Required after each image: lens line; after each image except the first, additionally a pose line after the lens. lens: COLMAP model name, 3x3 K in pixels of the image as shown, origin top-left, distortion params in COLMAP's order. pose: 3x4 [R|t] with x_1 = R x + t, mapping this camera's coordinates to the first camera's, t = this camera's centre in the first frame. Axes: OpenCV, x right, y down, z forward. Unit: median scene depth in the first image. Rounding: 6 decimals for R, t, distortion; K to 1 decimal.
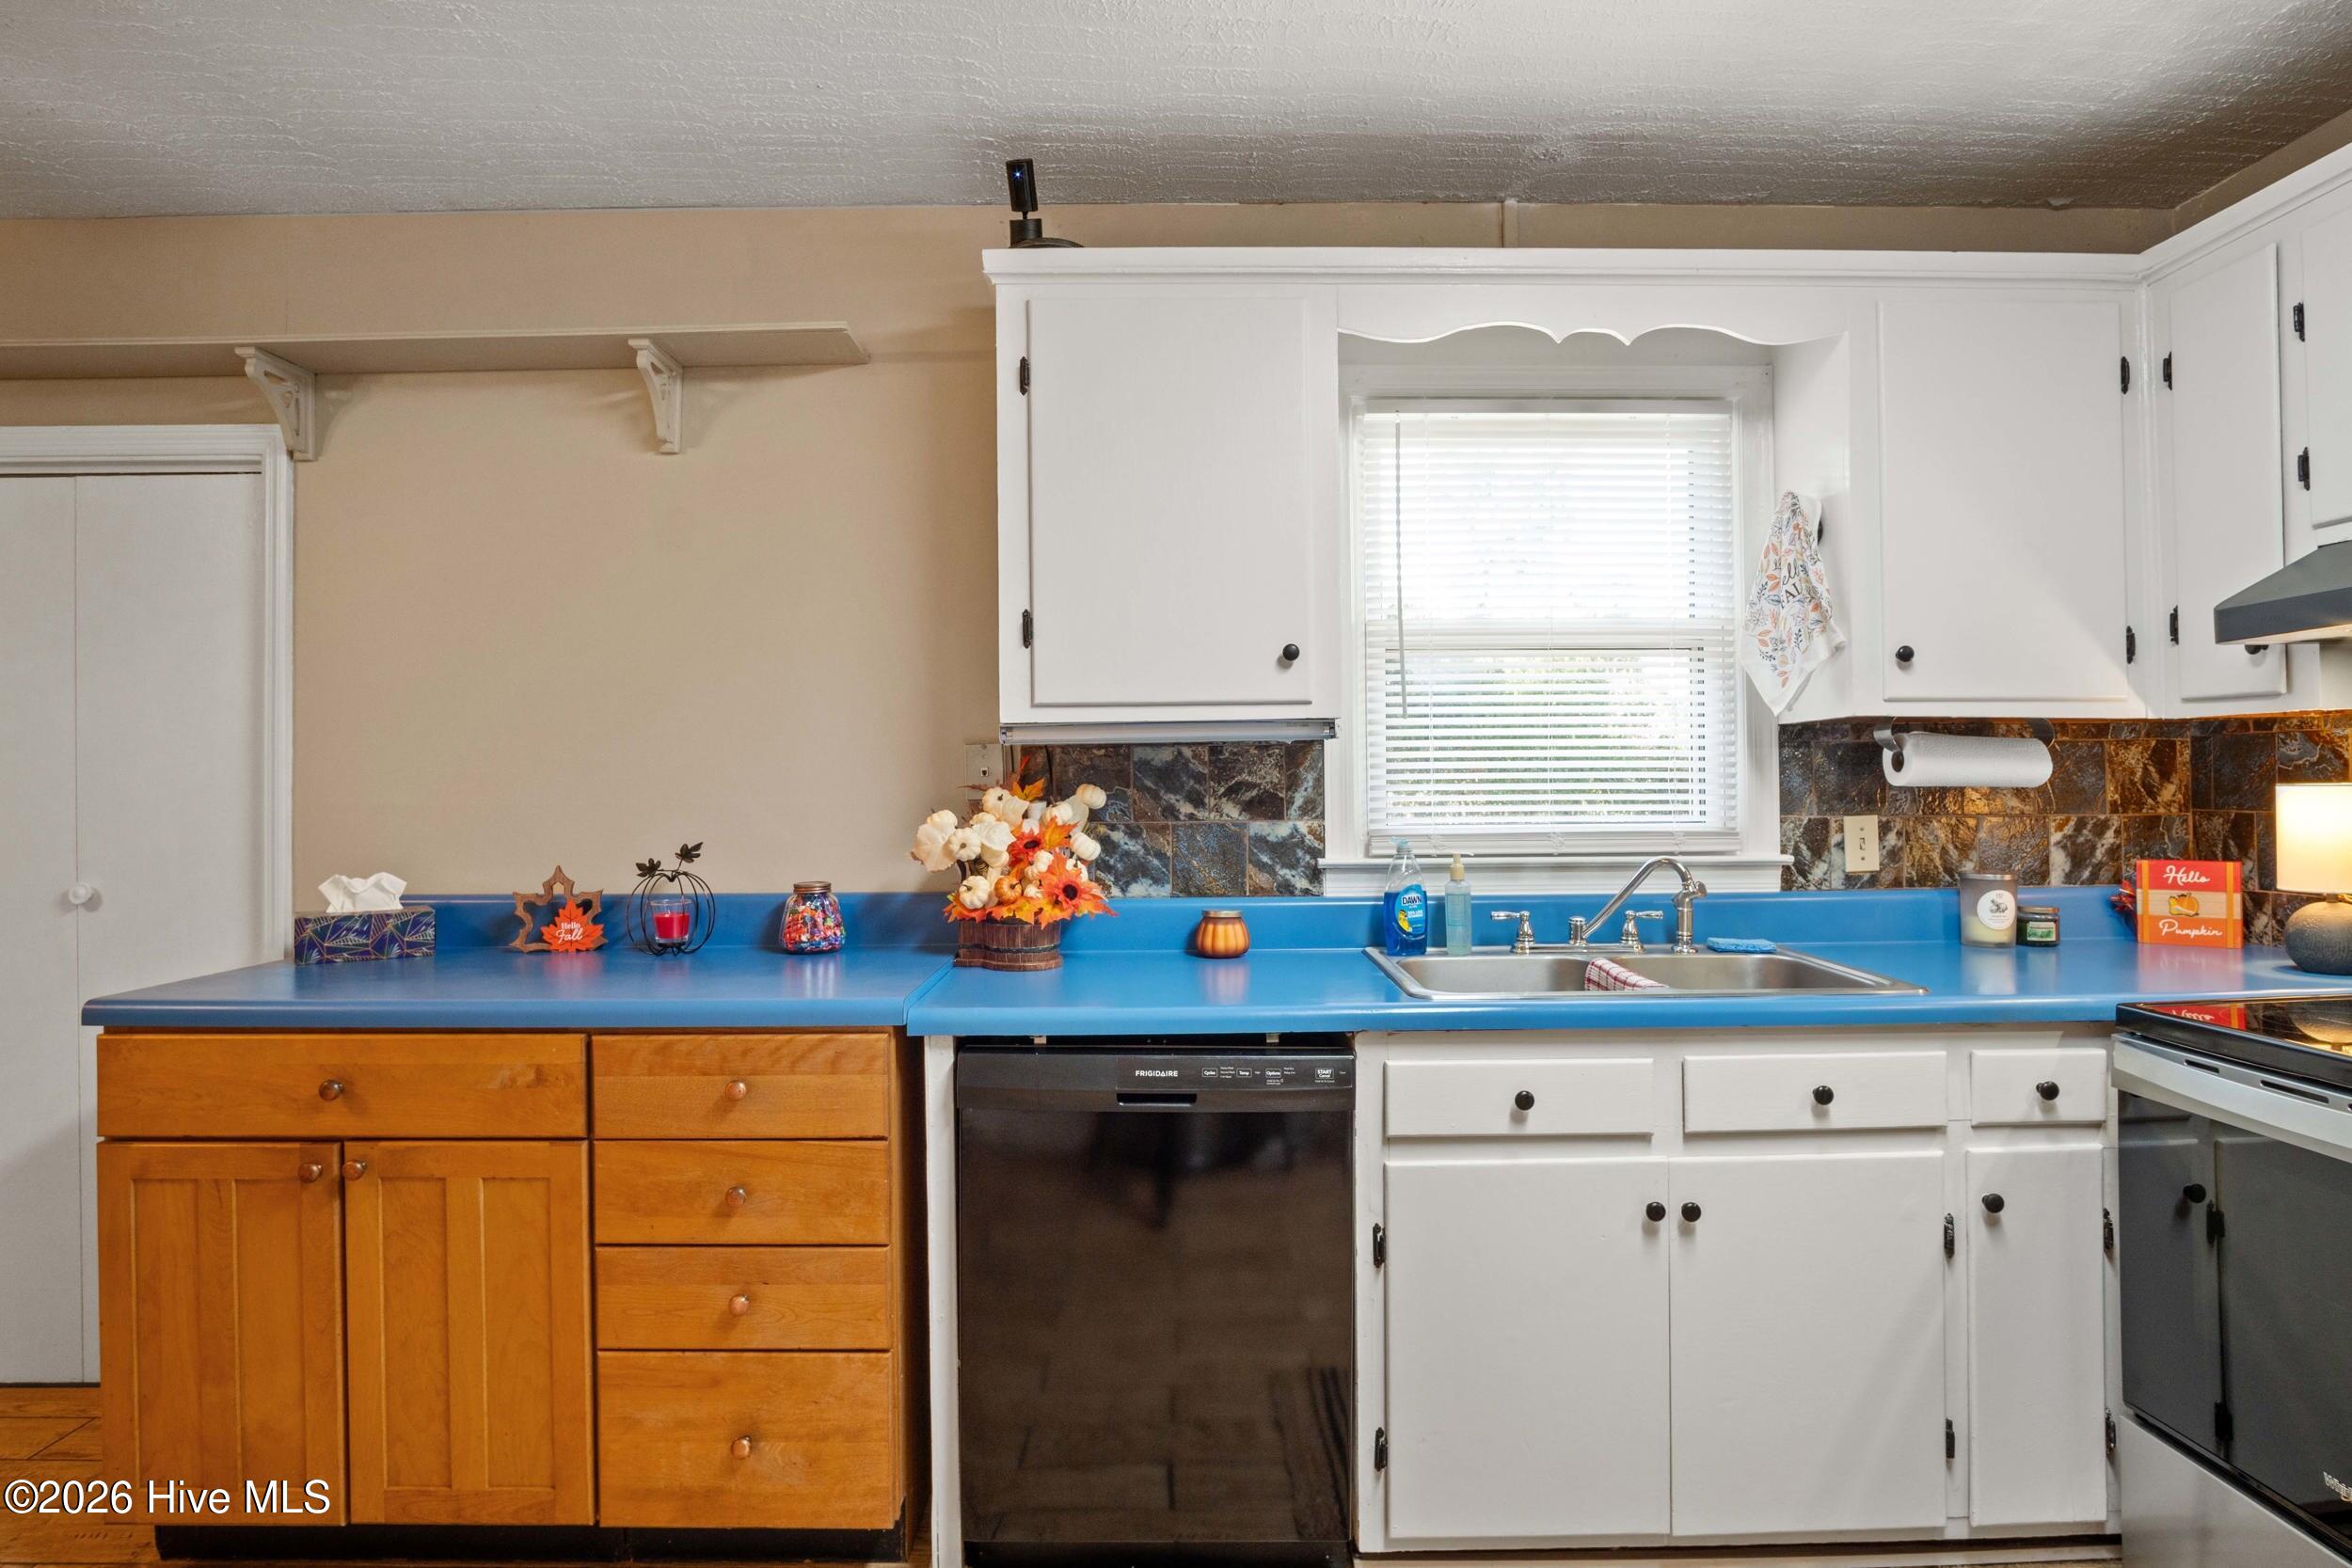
lens RADIAL K [[1283.4, 0, 1181.7], [0, 1283.4, 779.5], [0, 0, 1]] dist [-0.031936, 0.007057]
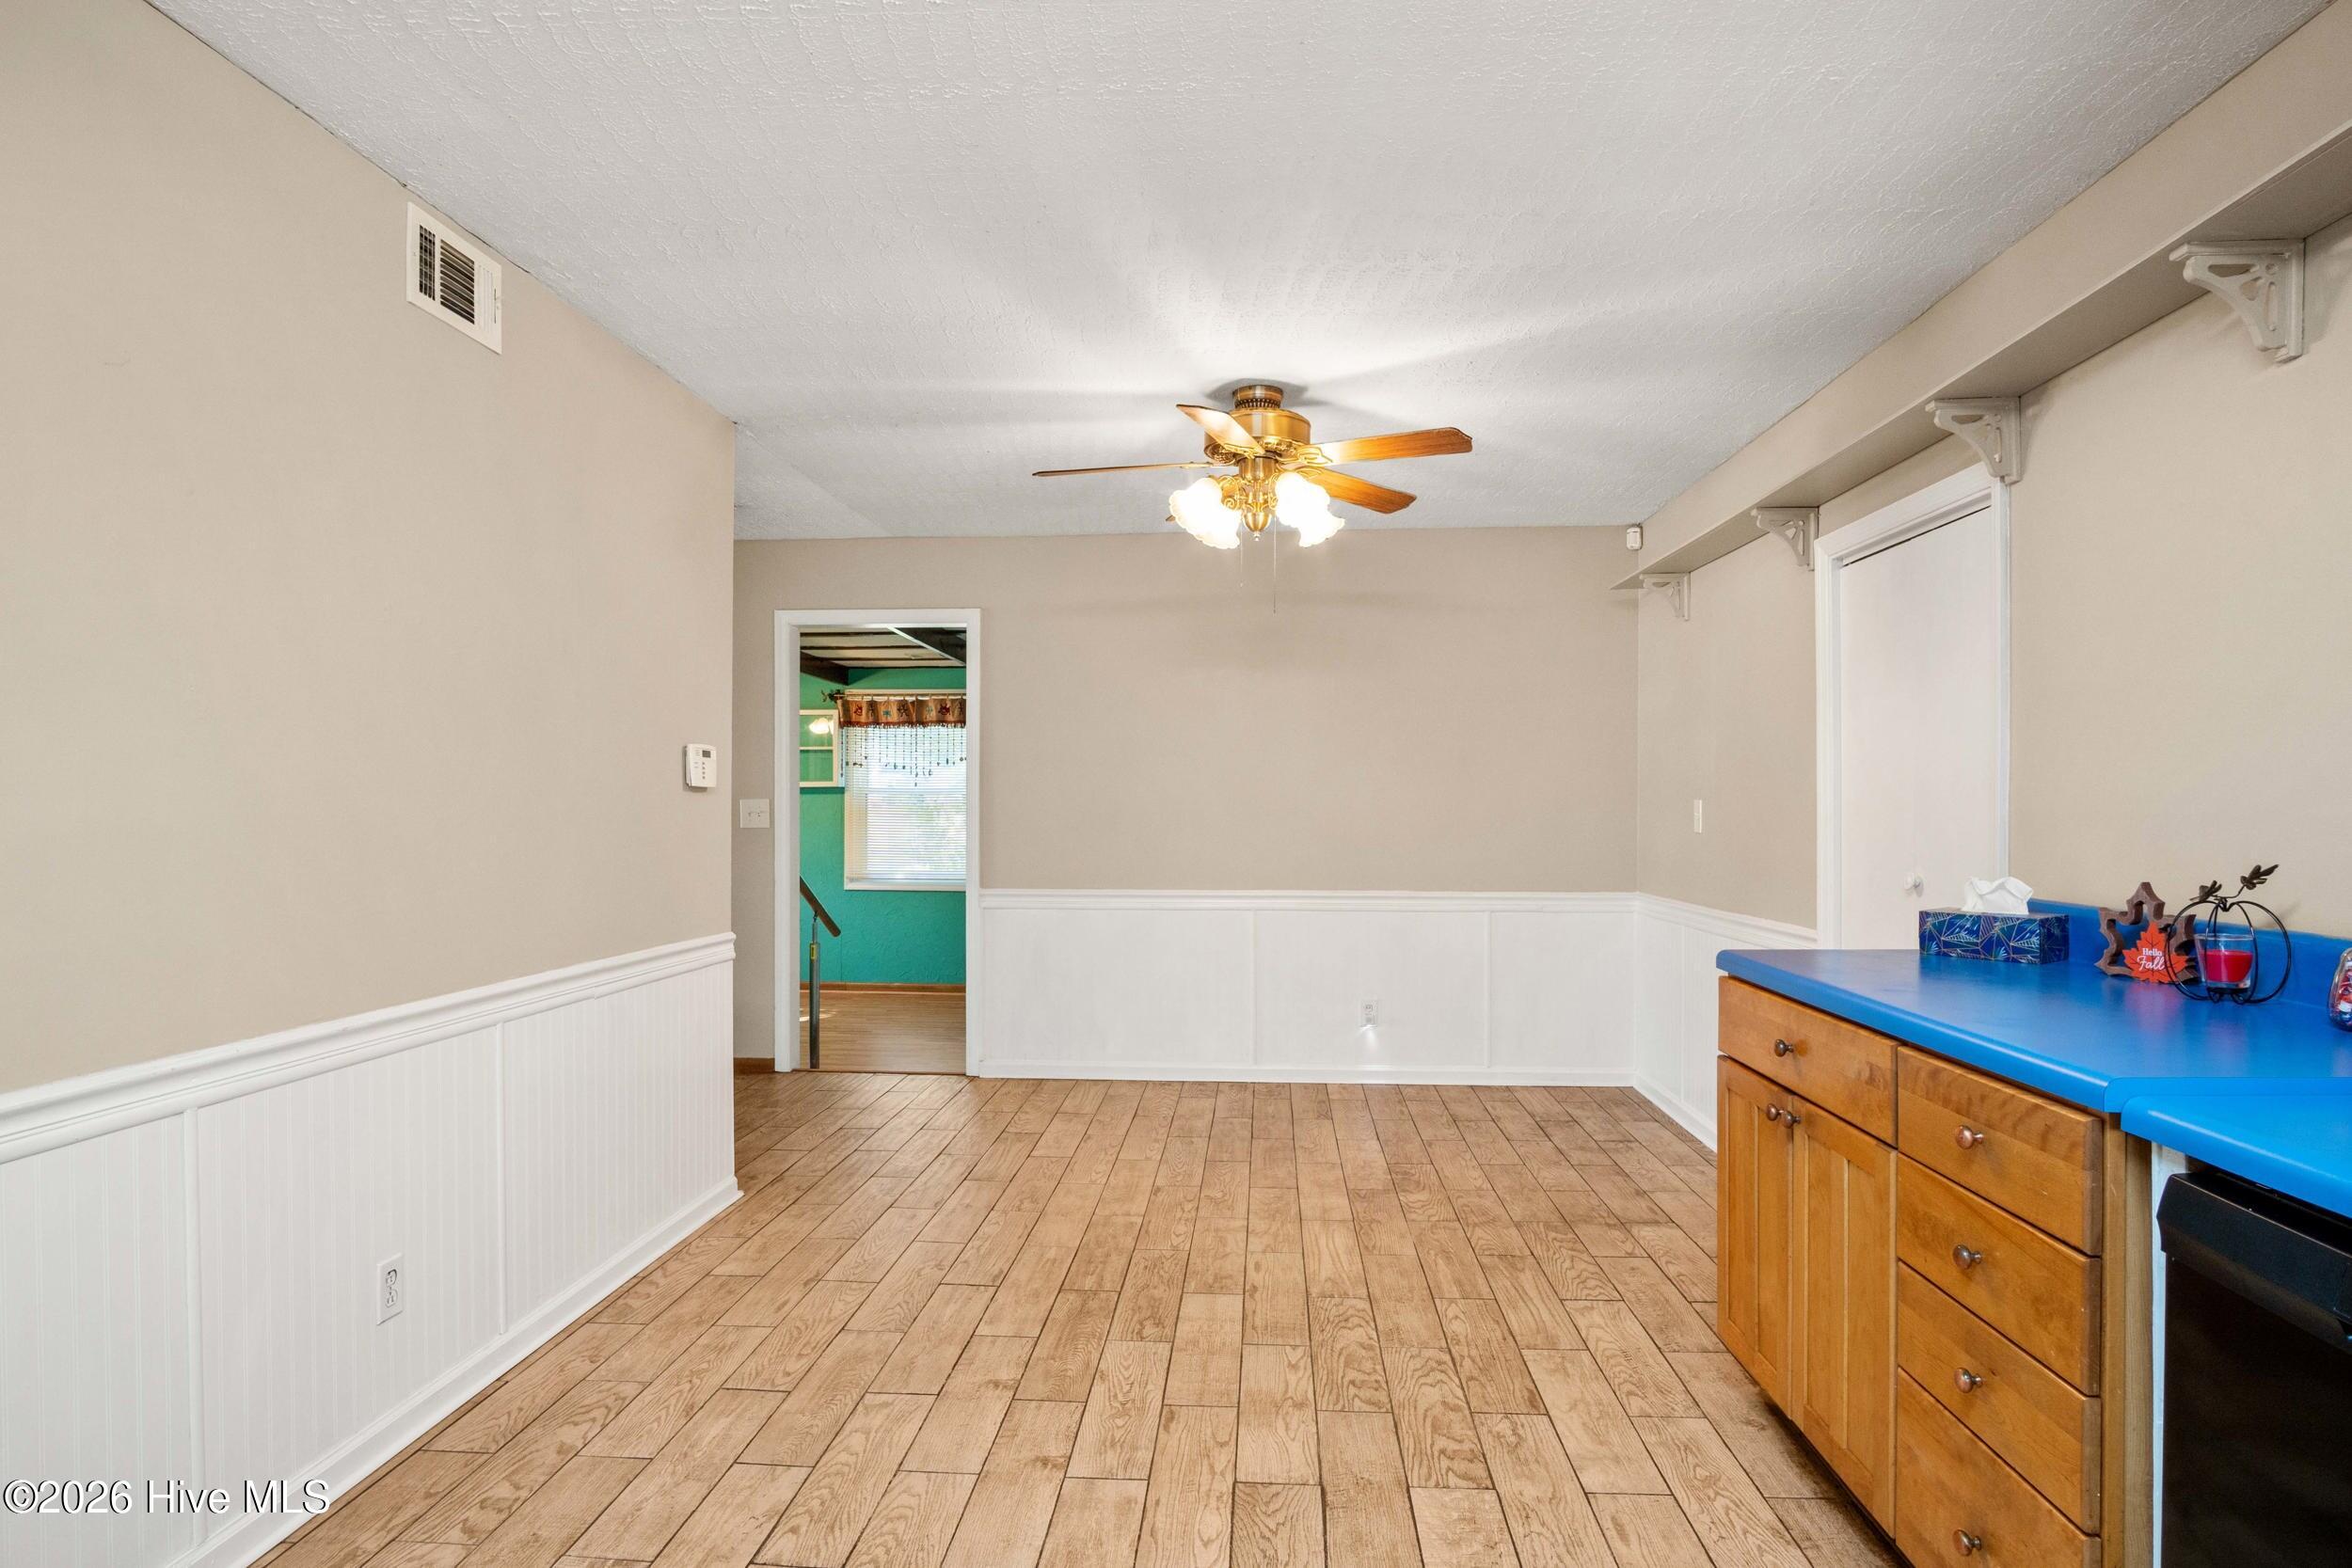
lens RADIAL K [[1283.4, 0, 1174.4], [0, 1283.4, 814.2], [0, 0, 1]] dist [-0.031936, 0.007057]
pose [[-0.086328, 0.014107, -0.996167, 0.439195], [0.007725, 0.999879, 0.013490, 0.003896], [0.996237, -0.006531, -0.086426, 0.414888]]
